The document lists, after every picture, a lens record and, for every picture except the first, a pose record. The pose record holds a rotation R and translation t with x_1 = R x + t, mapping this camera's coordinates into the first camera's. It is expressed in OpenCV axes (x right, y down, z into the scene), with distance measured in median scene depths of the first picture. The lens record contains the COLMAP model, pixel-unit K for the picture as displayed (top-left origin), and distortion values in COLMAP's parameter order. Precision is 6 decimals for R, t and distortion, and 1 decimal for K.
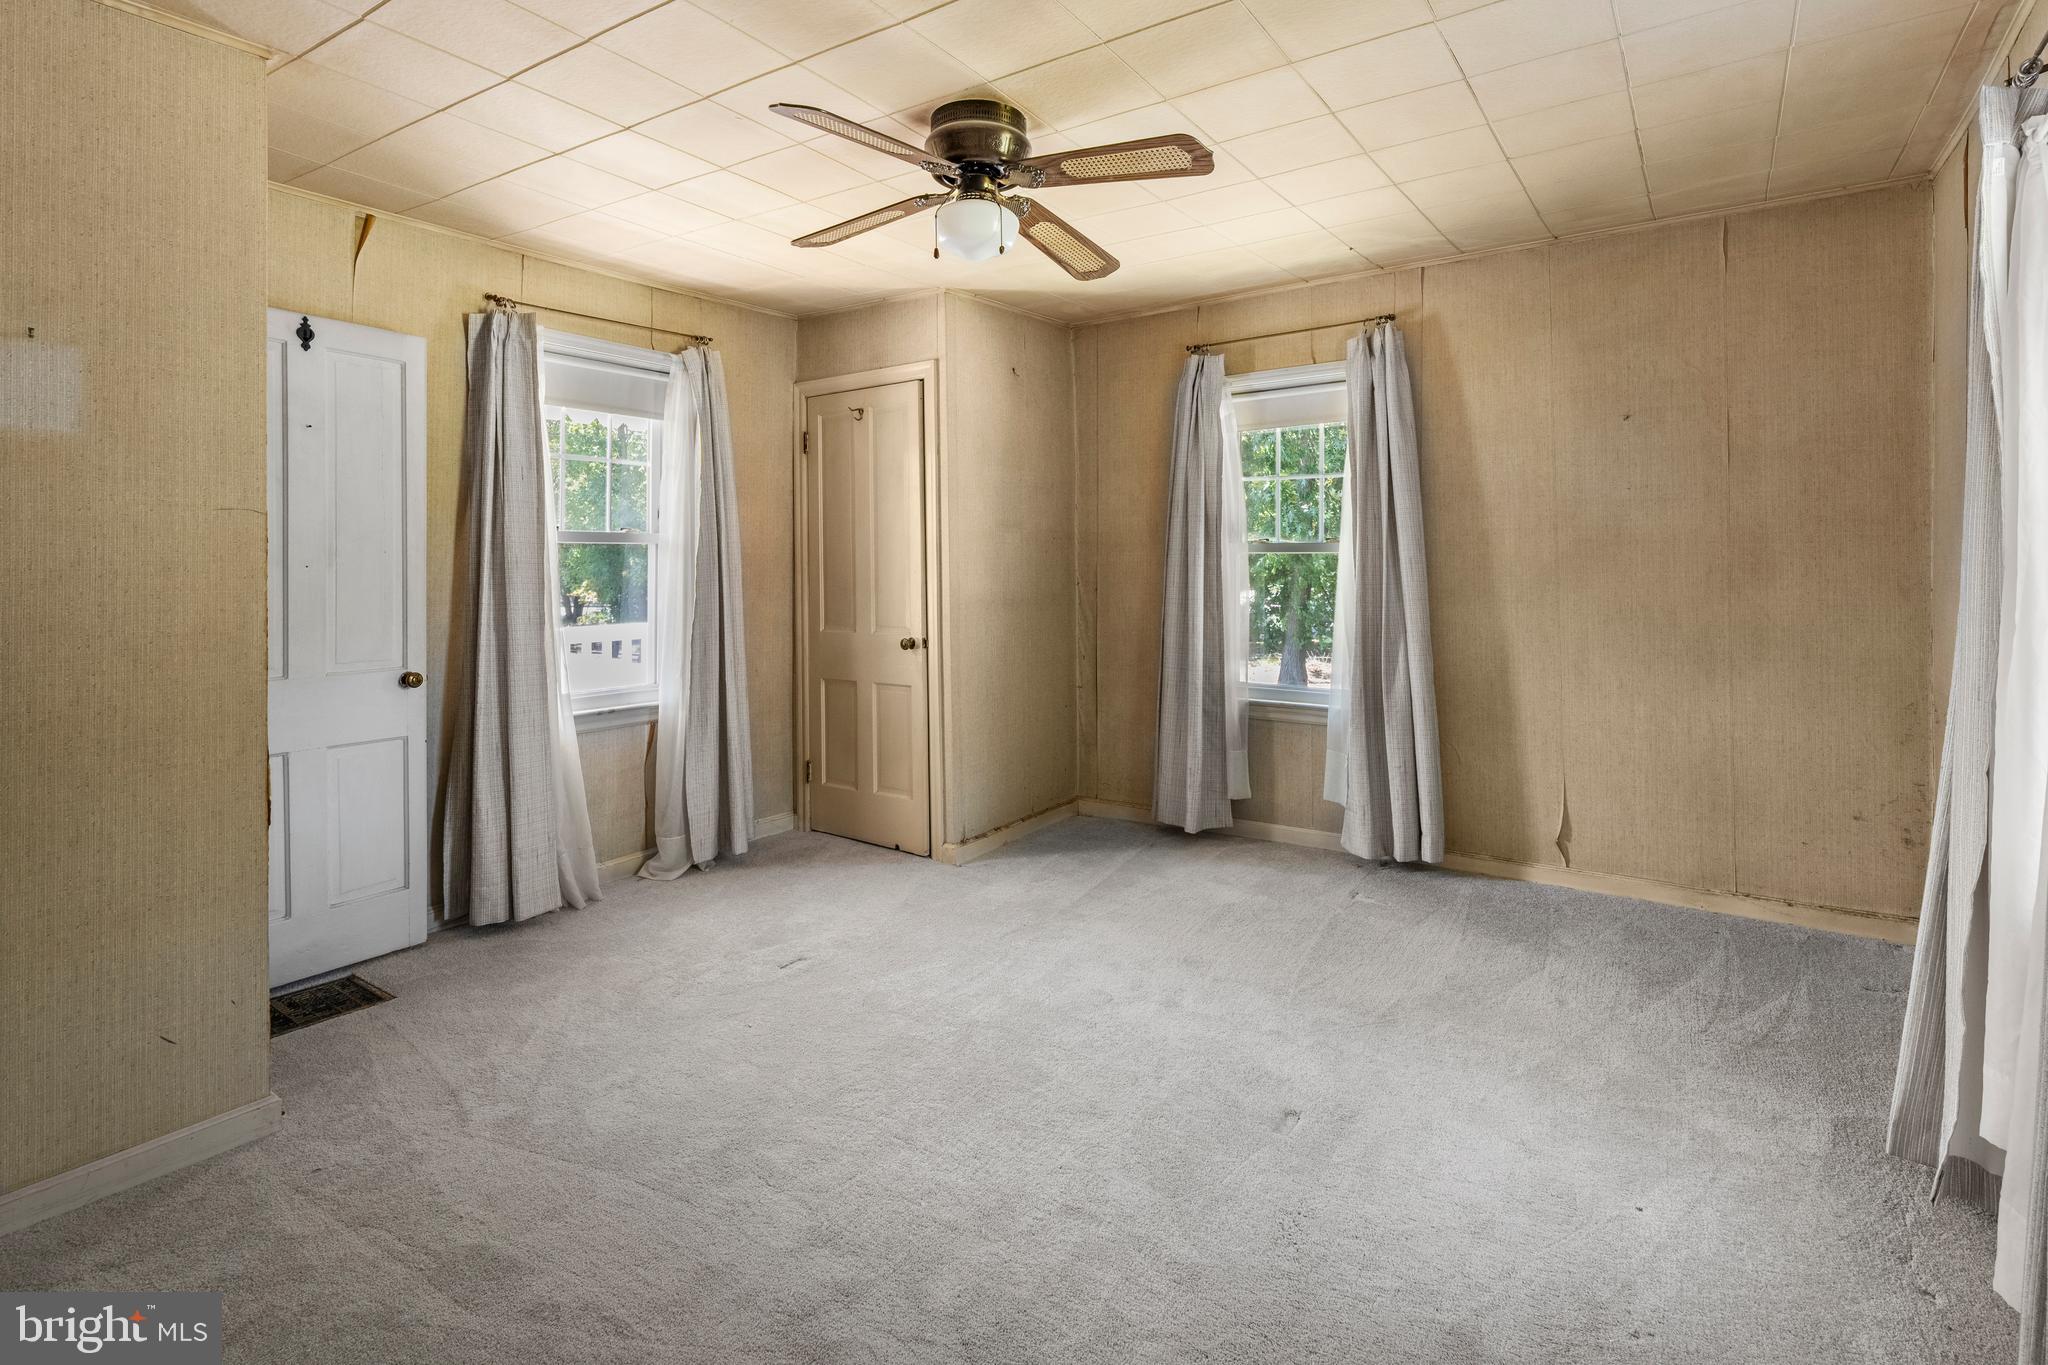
lens RADIAL K [[1007.6, 0, 1036.4], [0, 1007.6, 545.3], [0, 0, 1]] dist [-0.000669, -0.000736]
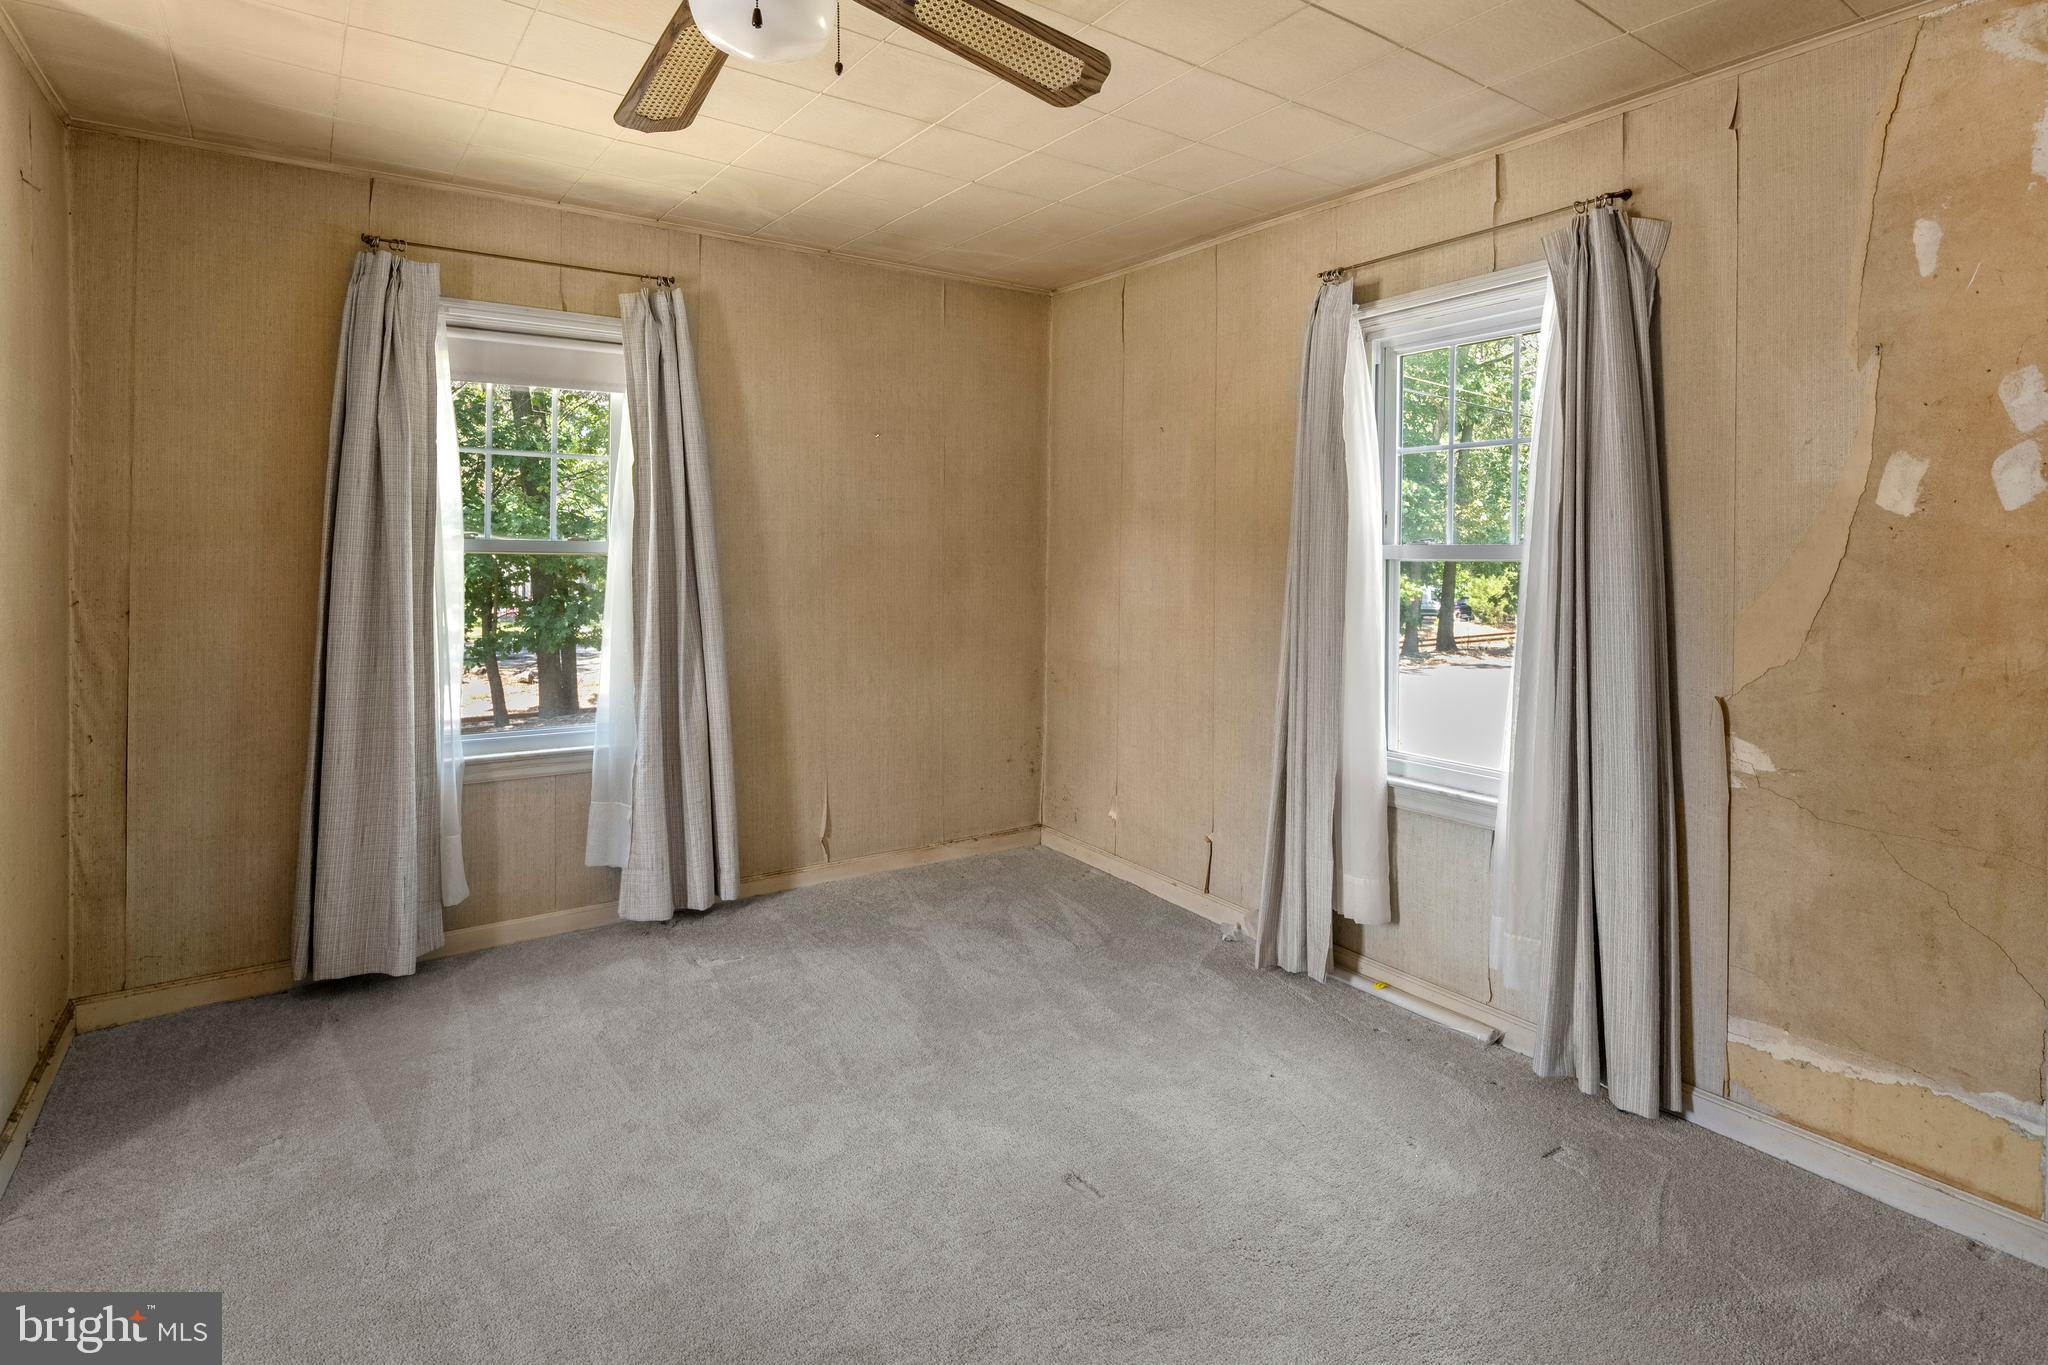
lens RADIAL K [[1019.7, 0, 1041.4], [0, 1019.7, 550.1], [0, 0, 1]] dist [0.002080, -0.001761]
pose [[0.350580, 0.017078, 0.936377, -0.366624], [-0.020392, 0.999736, -0.010599, 0.006033], [-0.936311, -0.015378, 0.350836, 0.417443]]
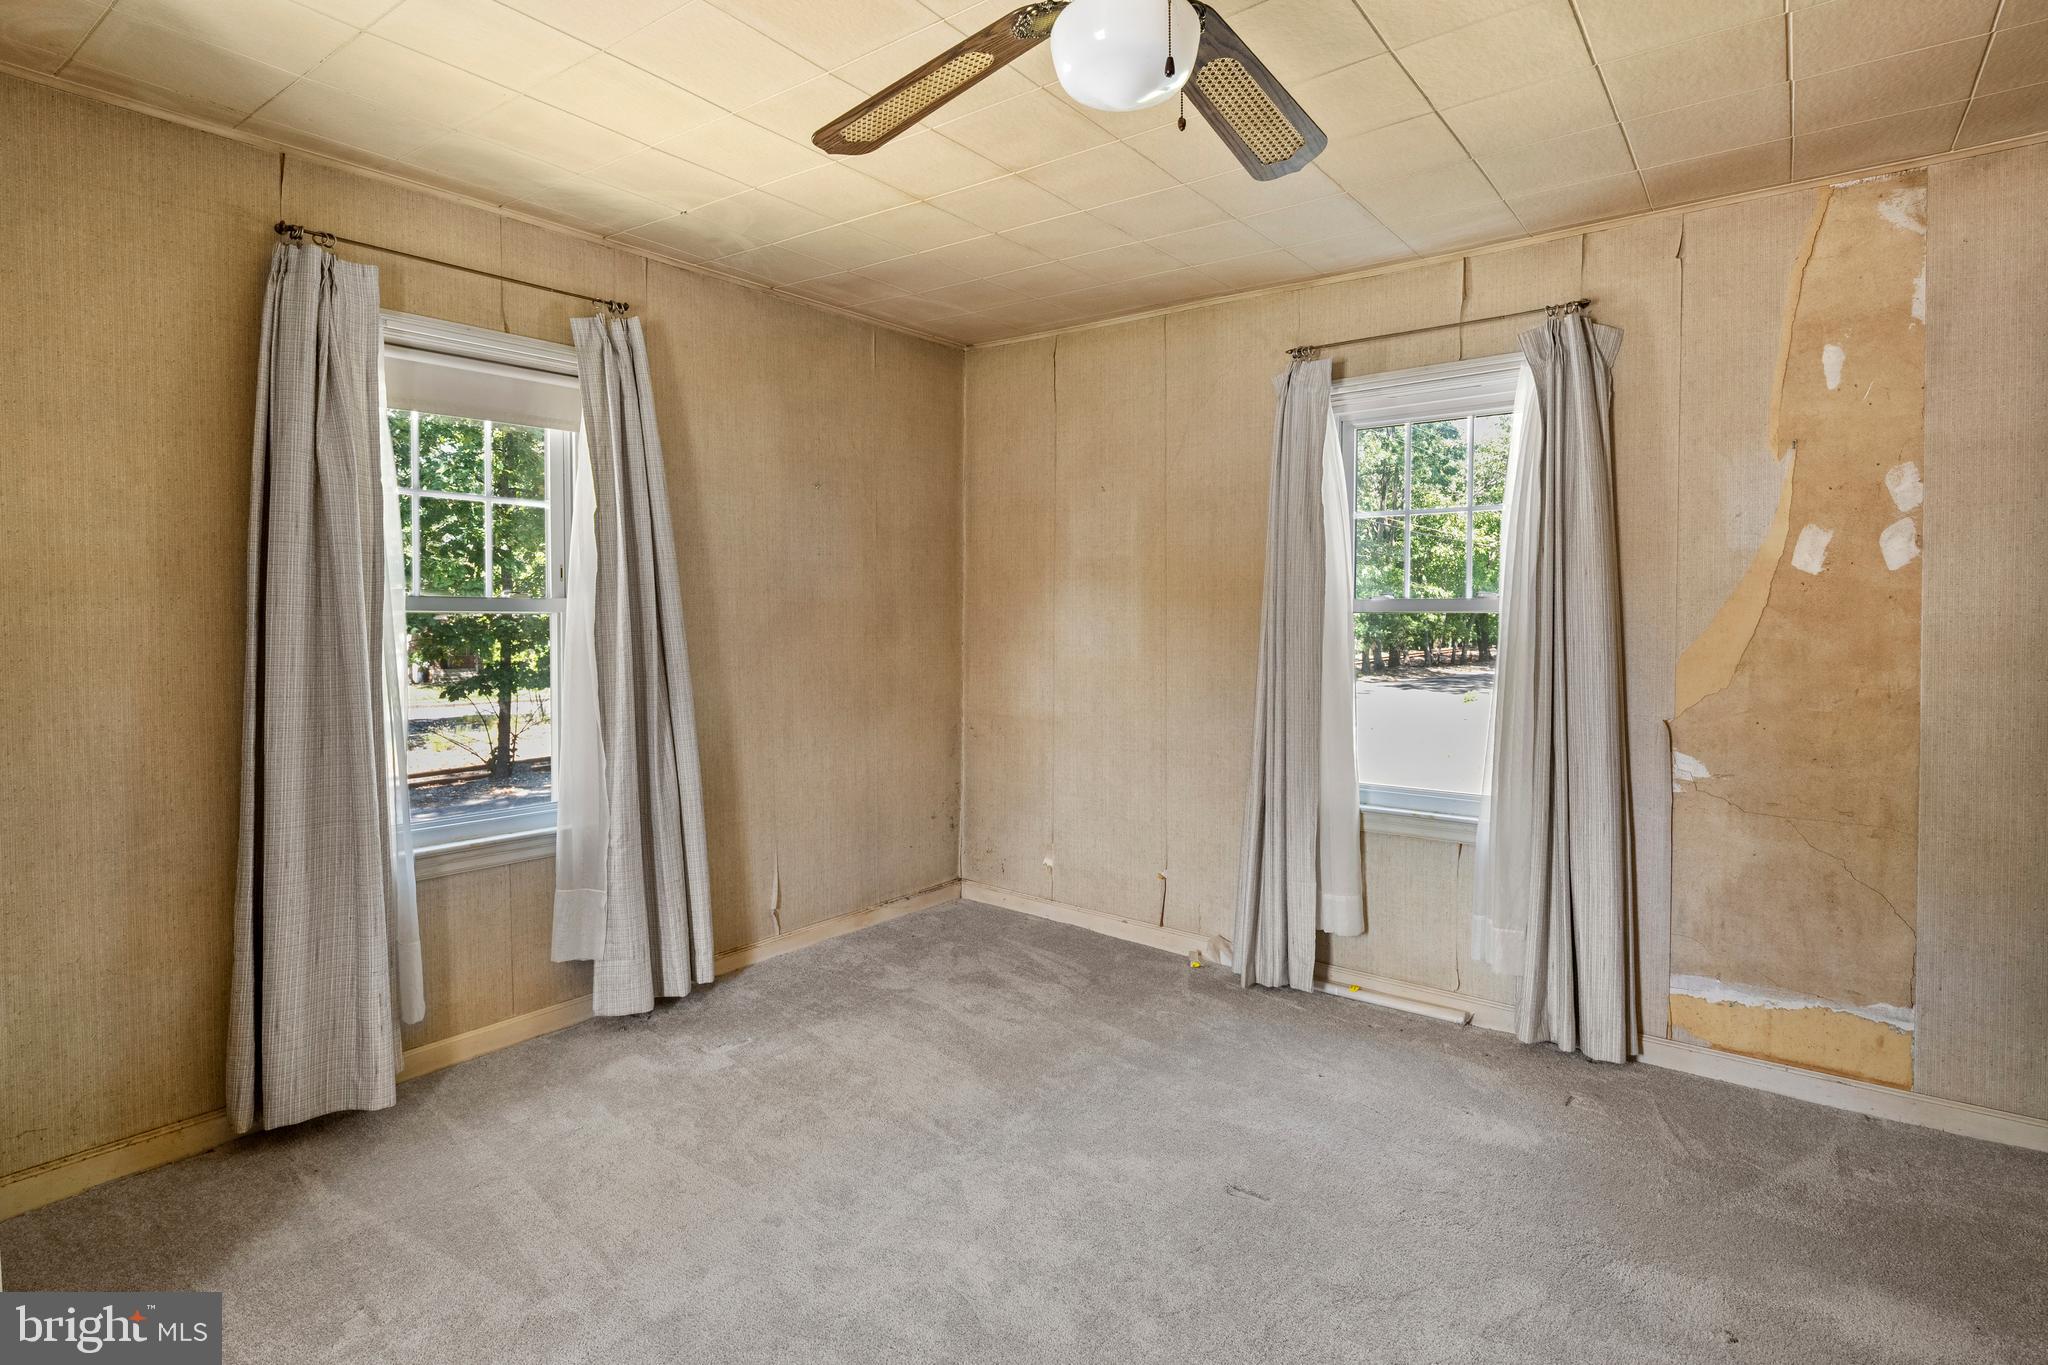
lens RADIAL K [[1014.6, 0, 1037.0], [0, 1014.6, 636.0], [0, 0, 1]] dist [0.001386, -0.001596]
pose [[0.060425, -0.012293, 0.998097, -0.428229], [-0.010628, 0.999860, 0.012958, 0.011891], [-0.998116, -0.011391, 0.060286, 0.666733]]
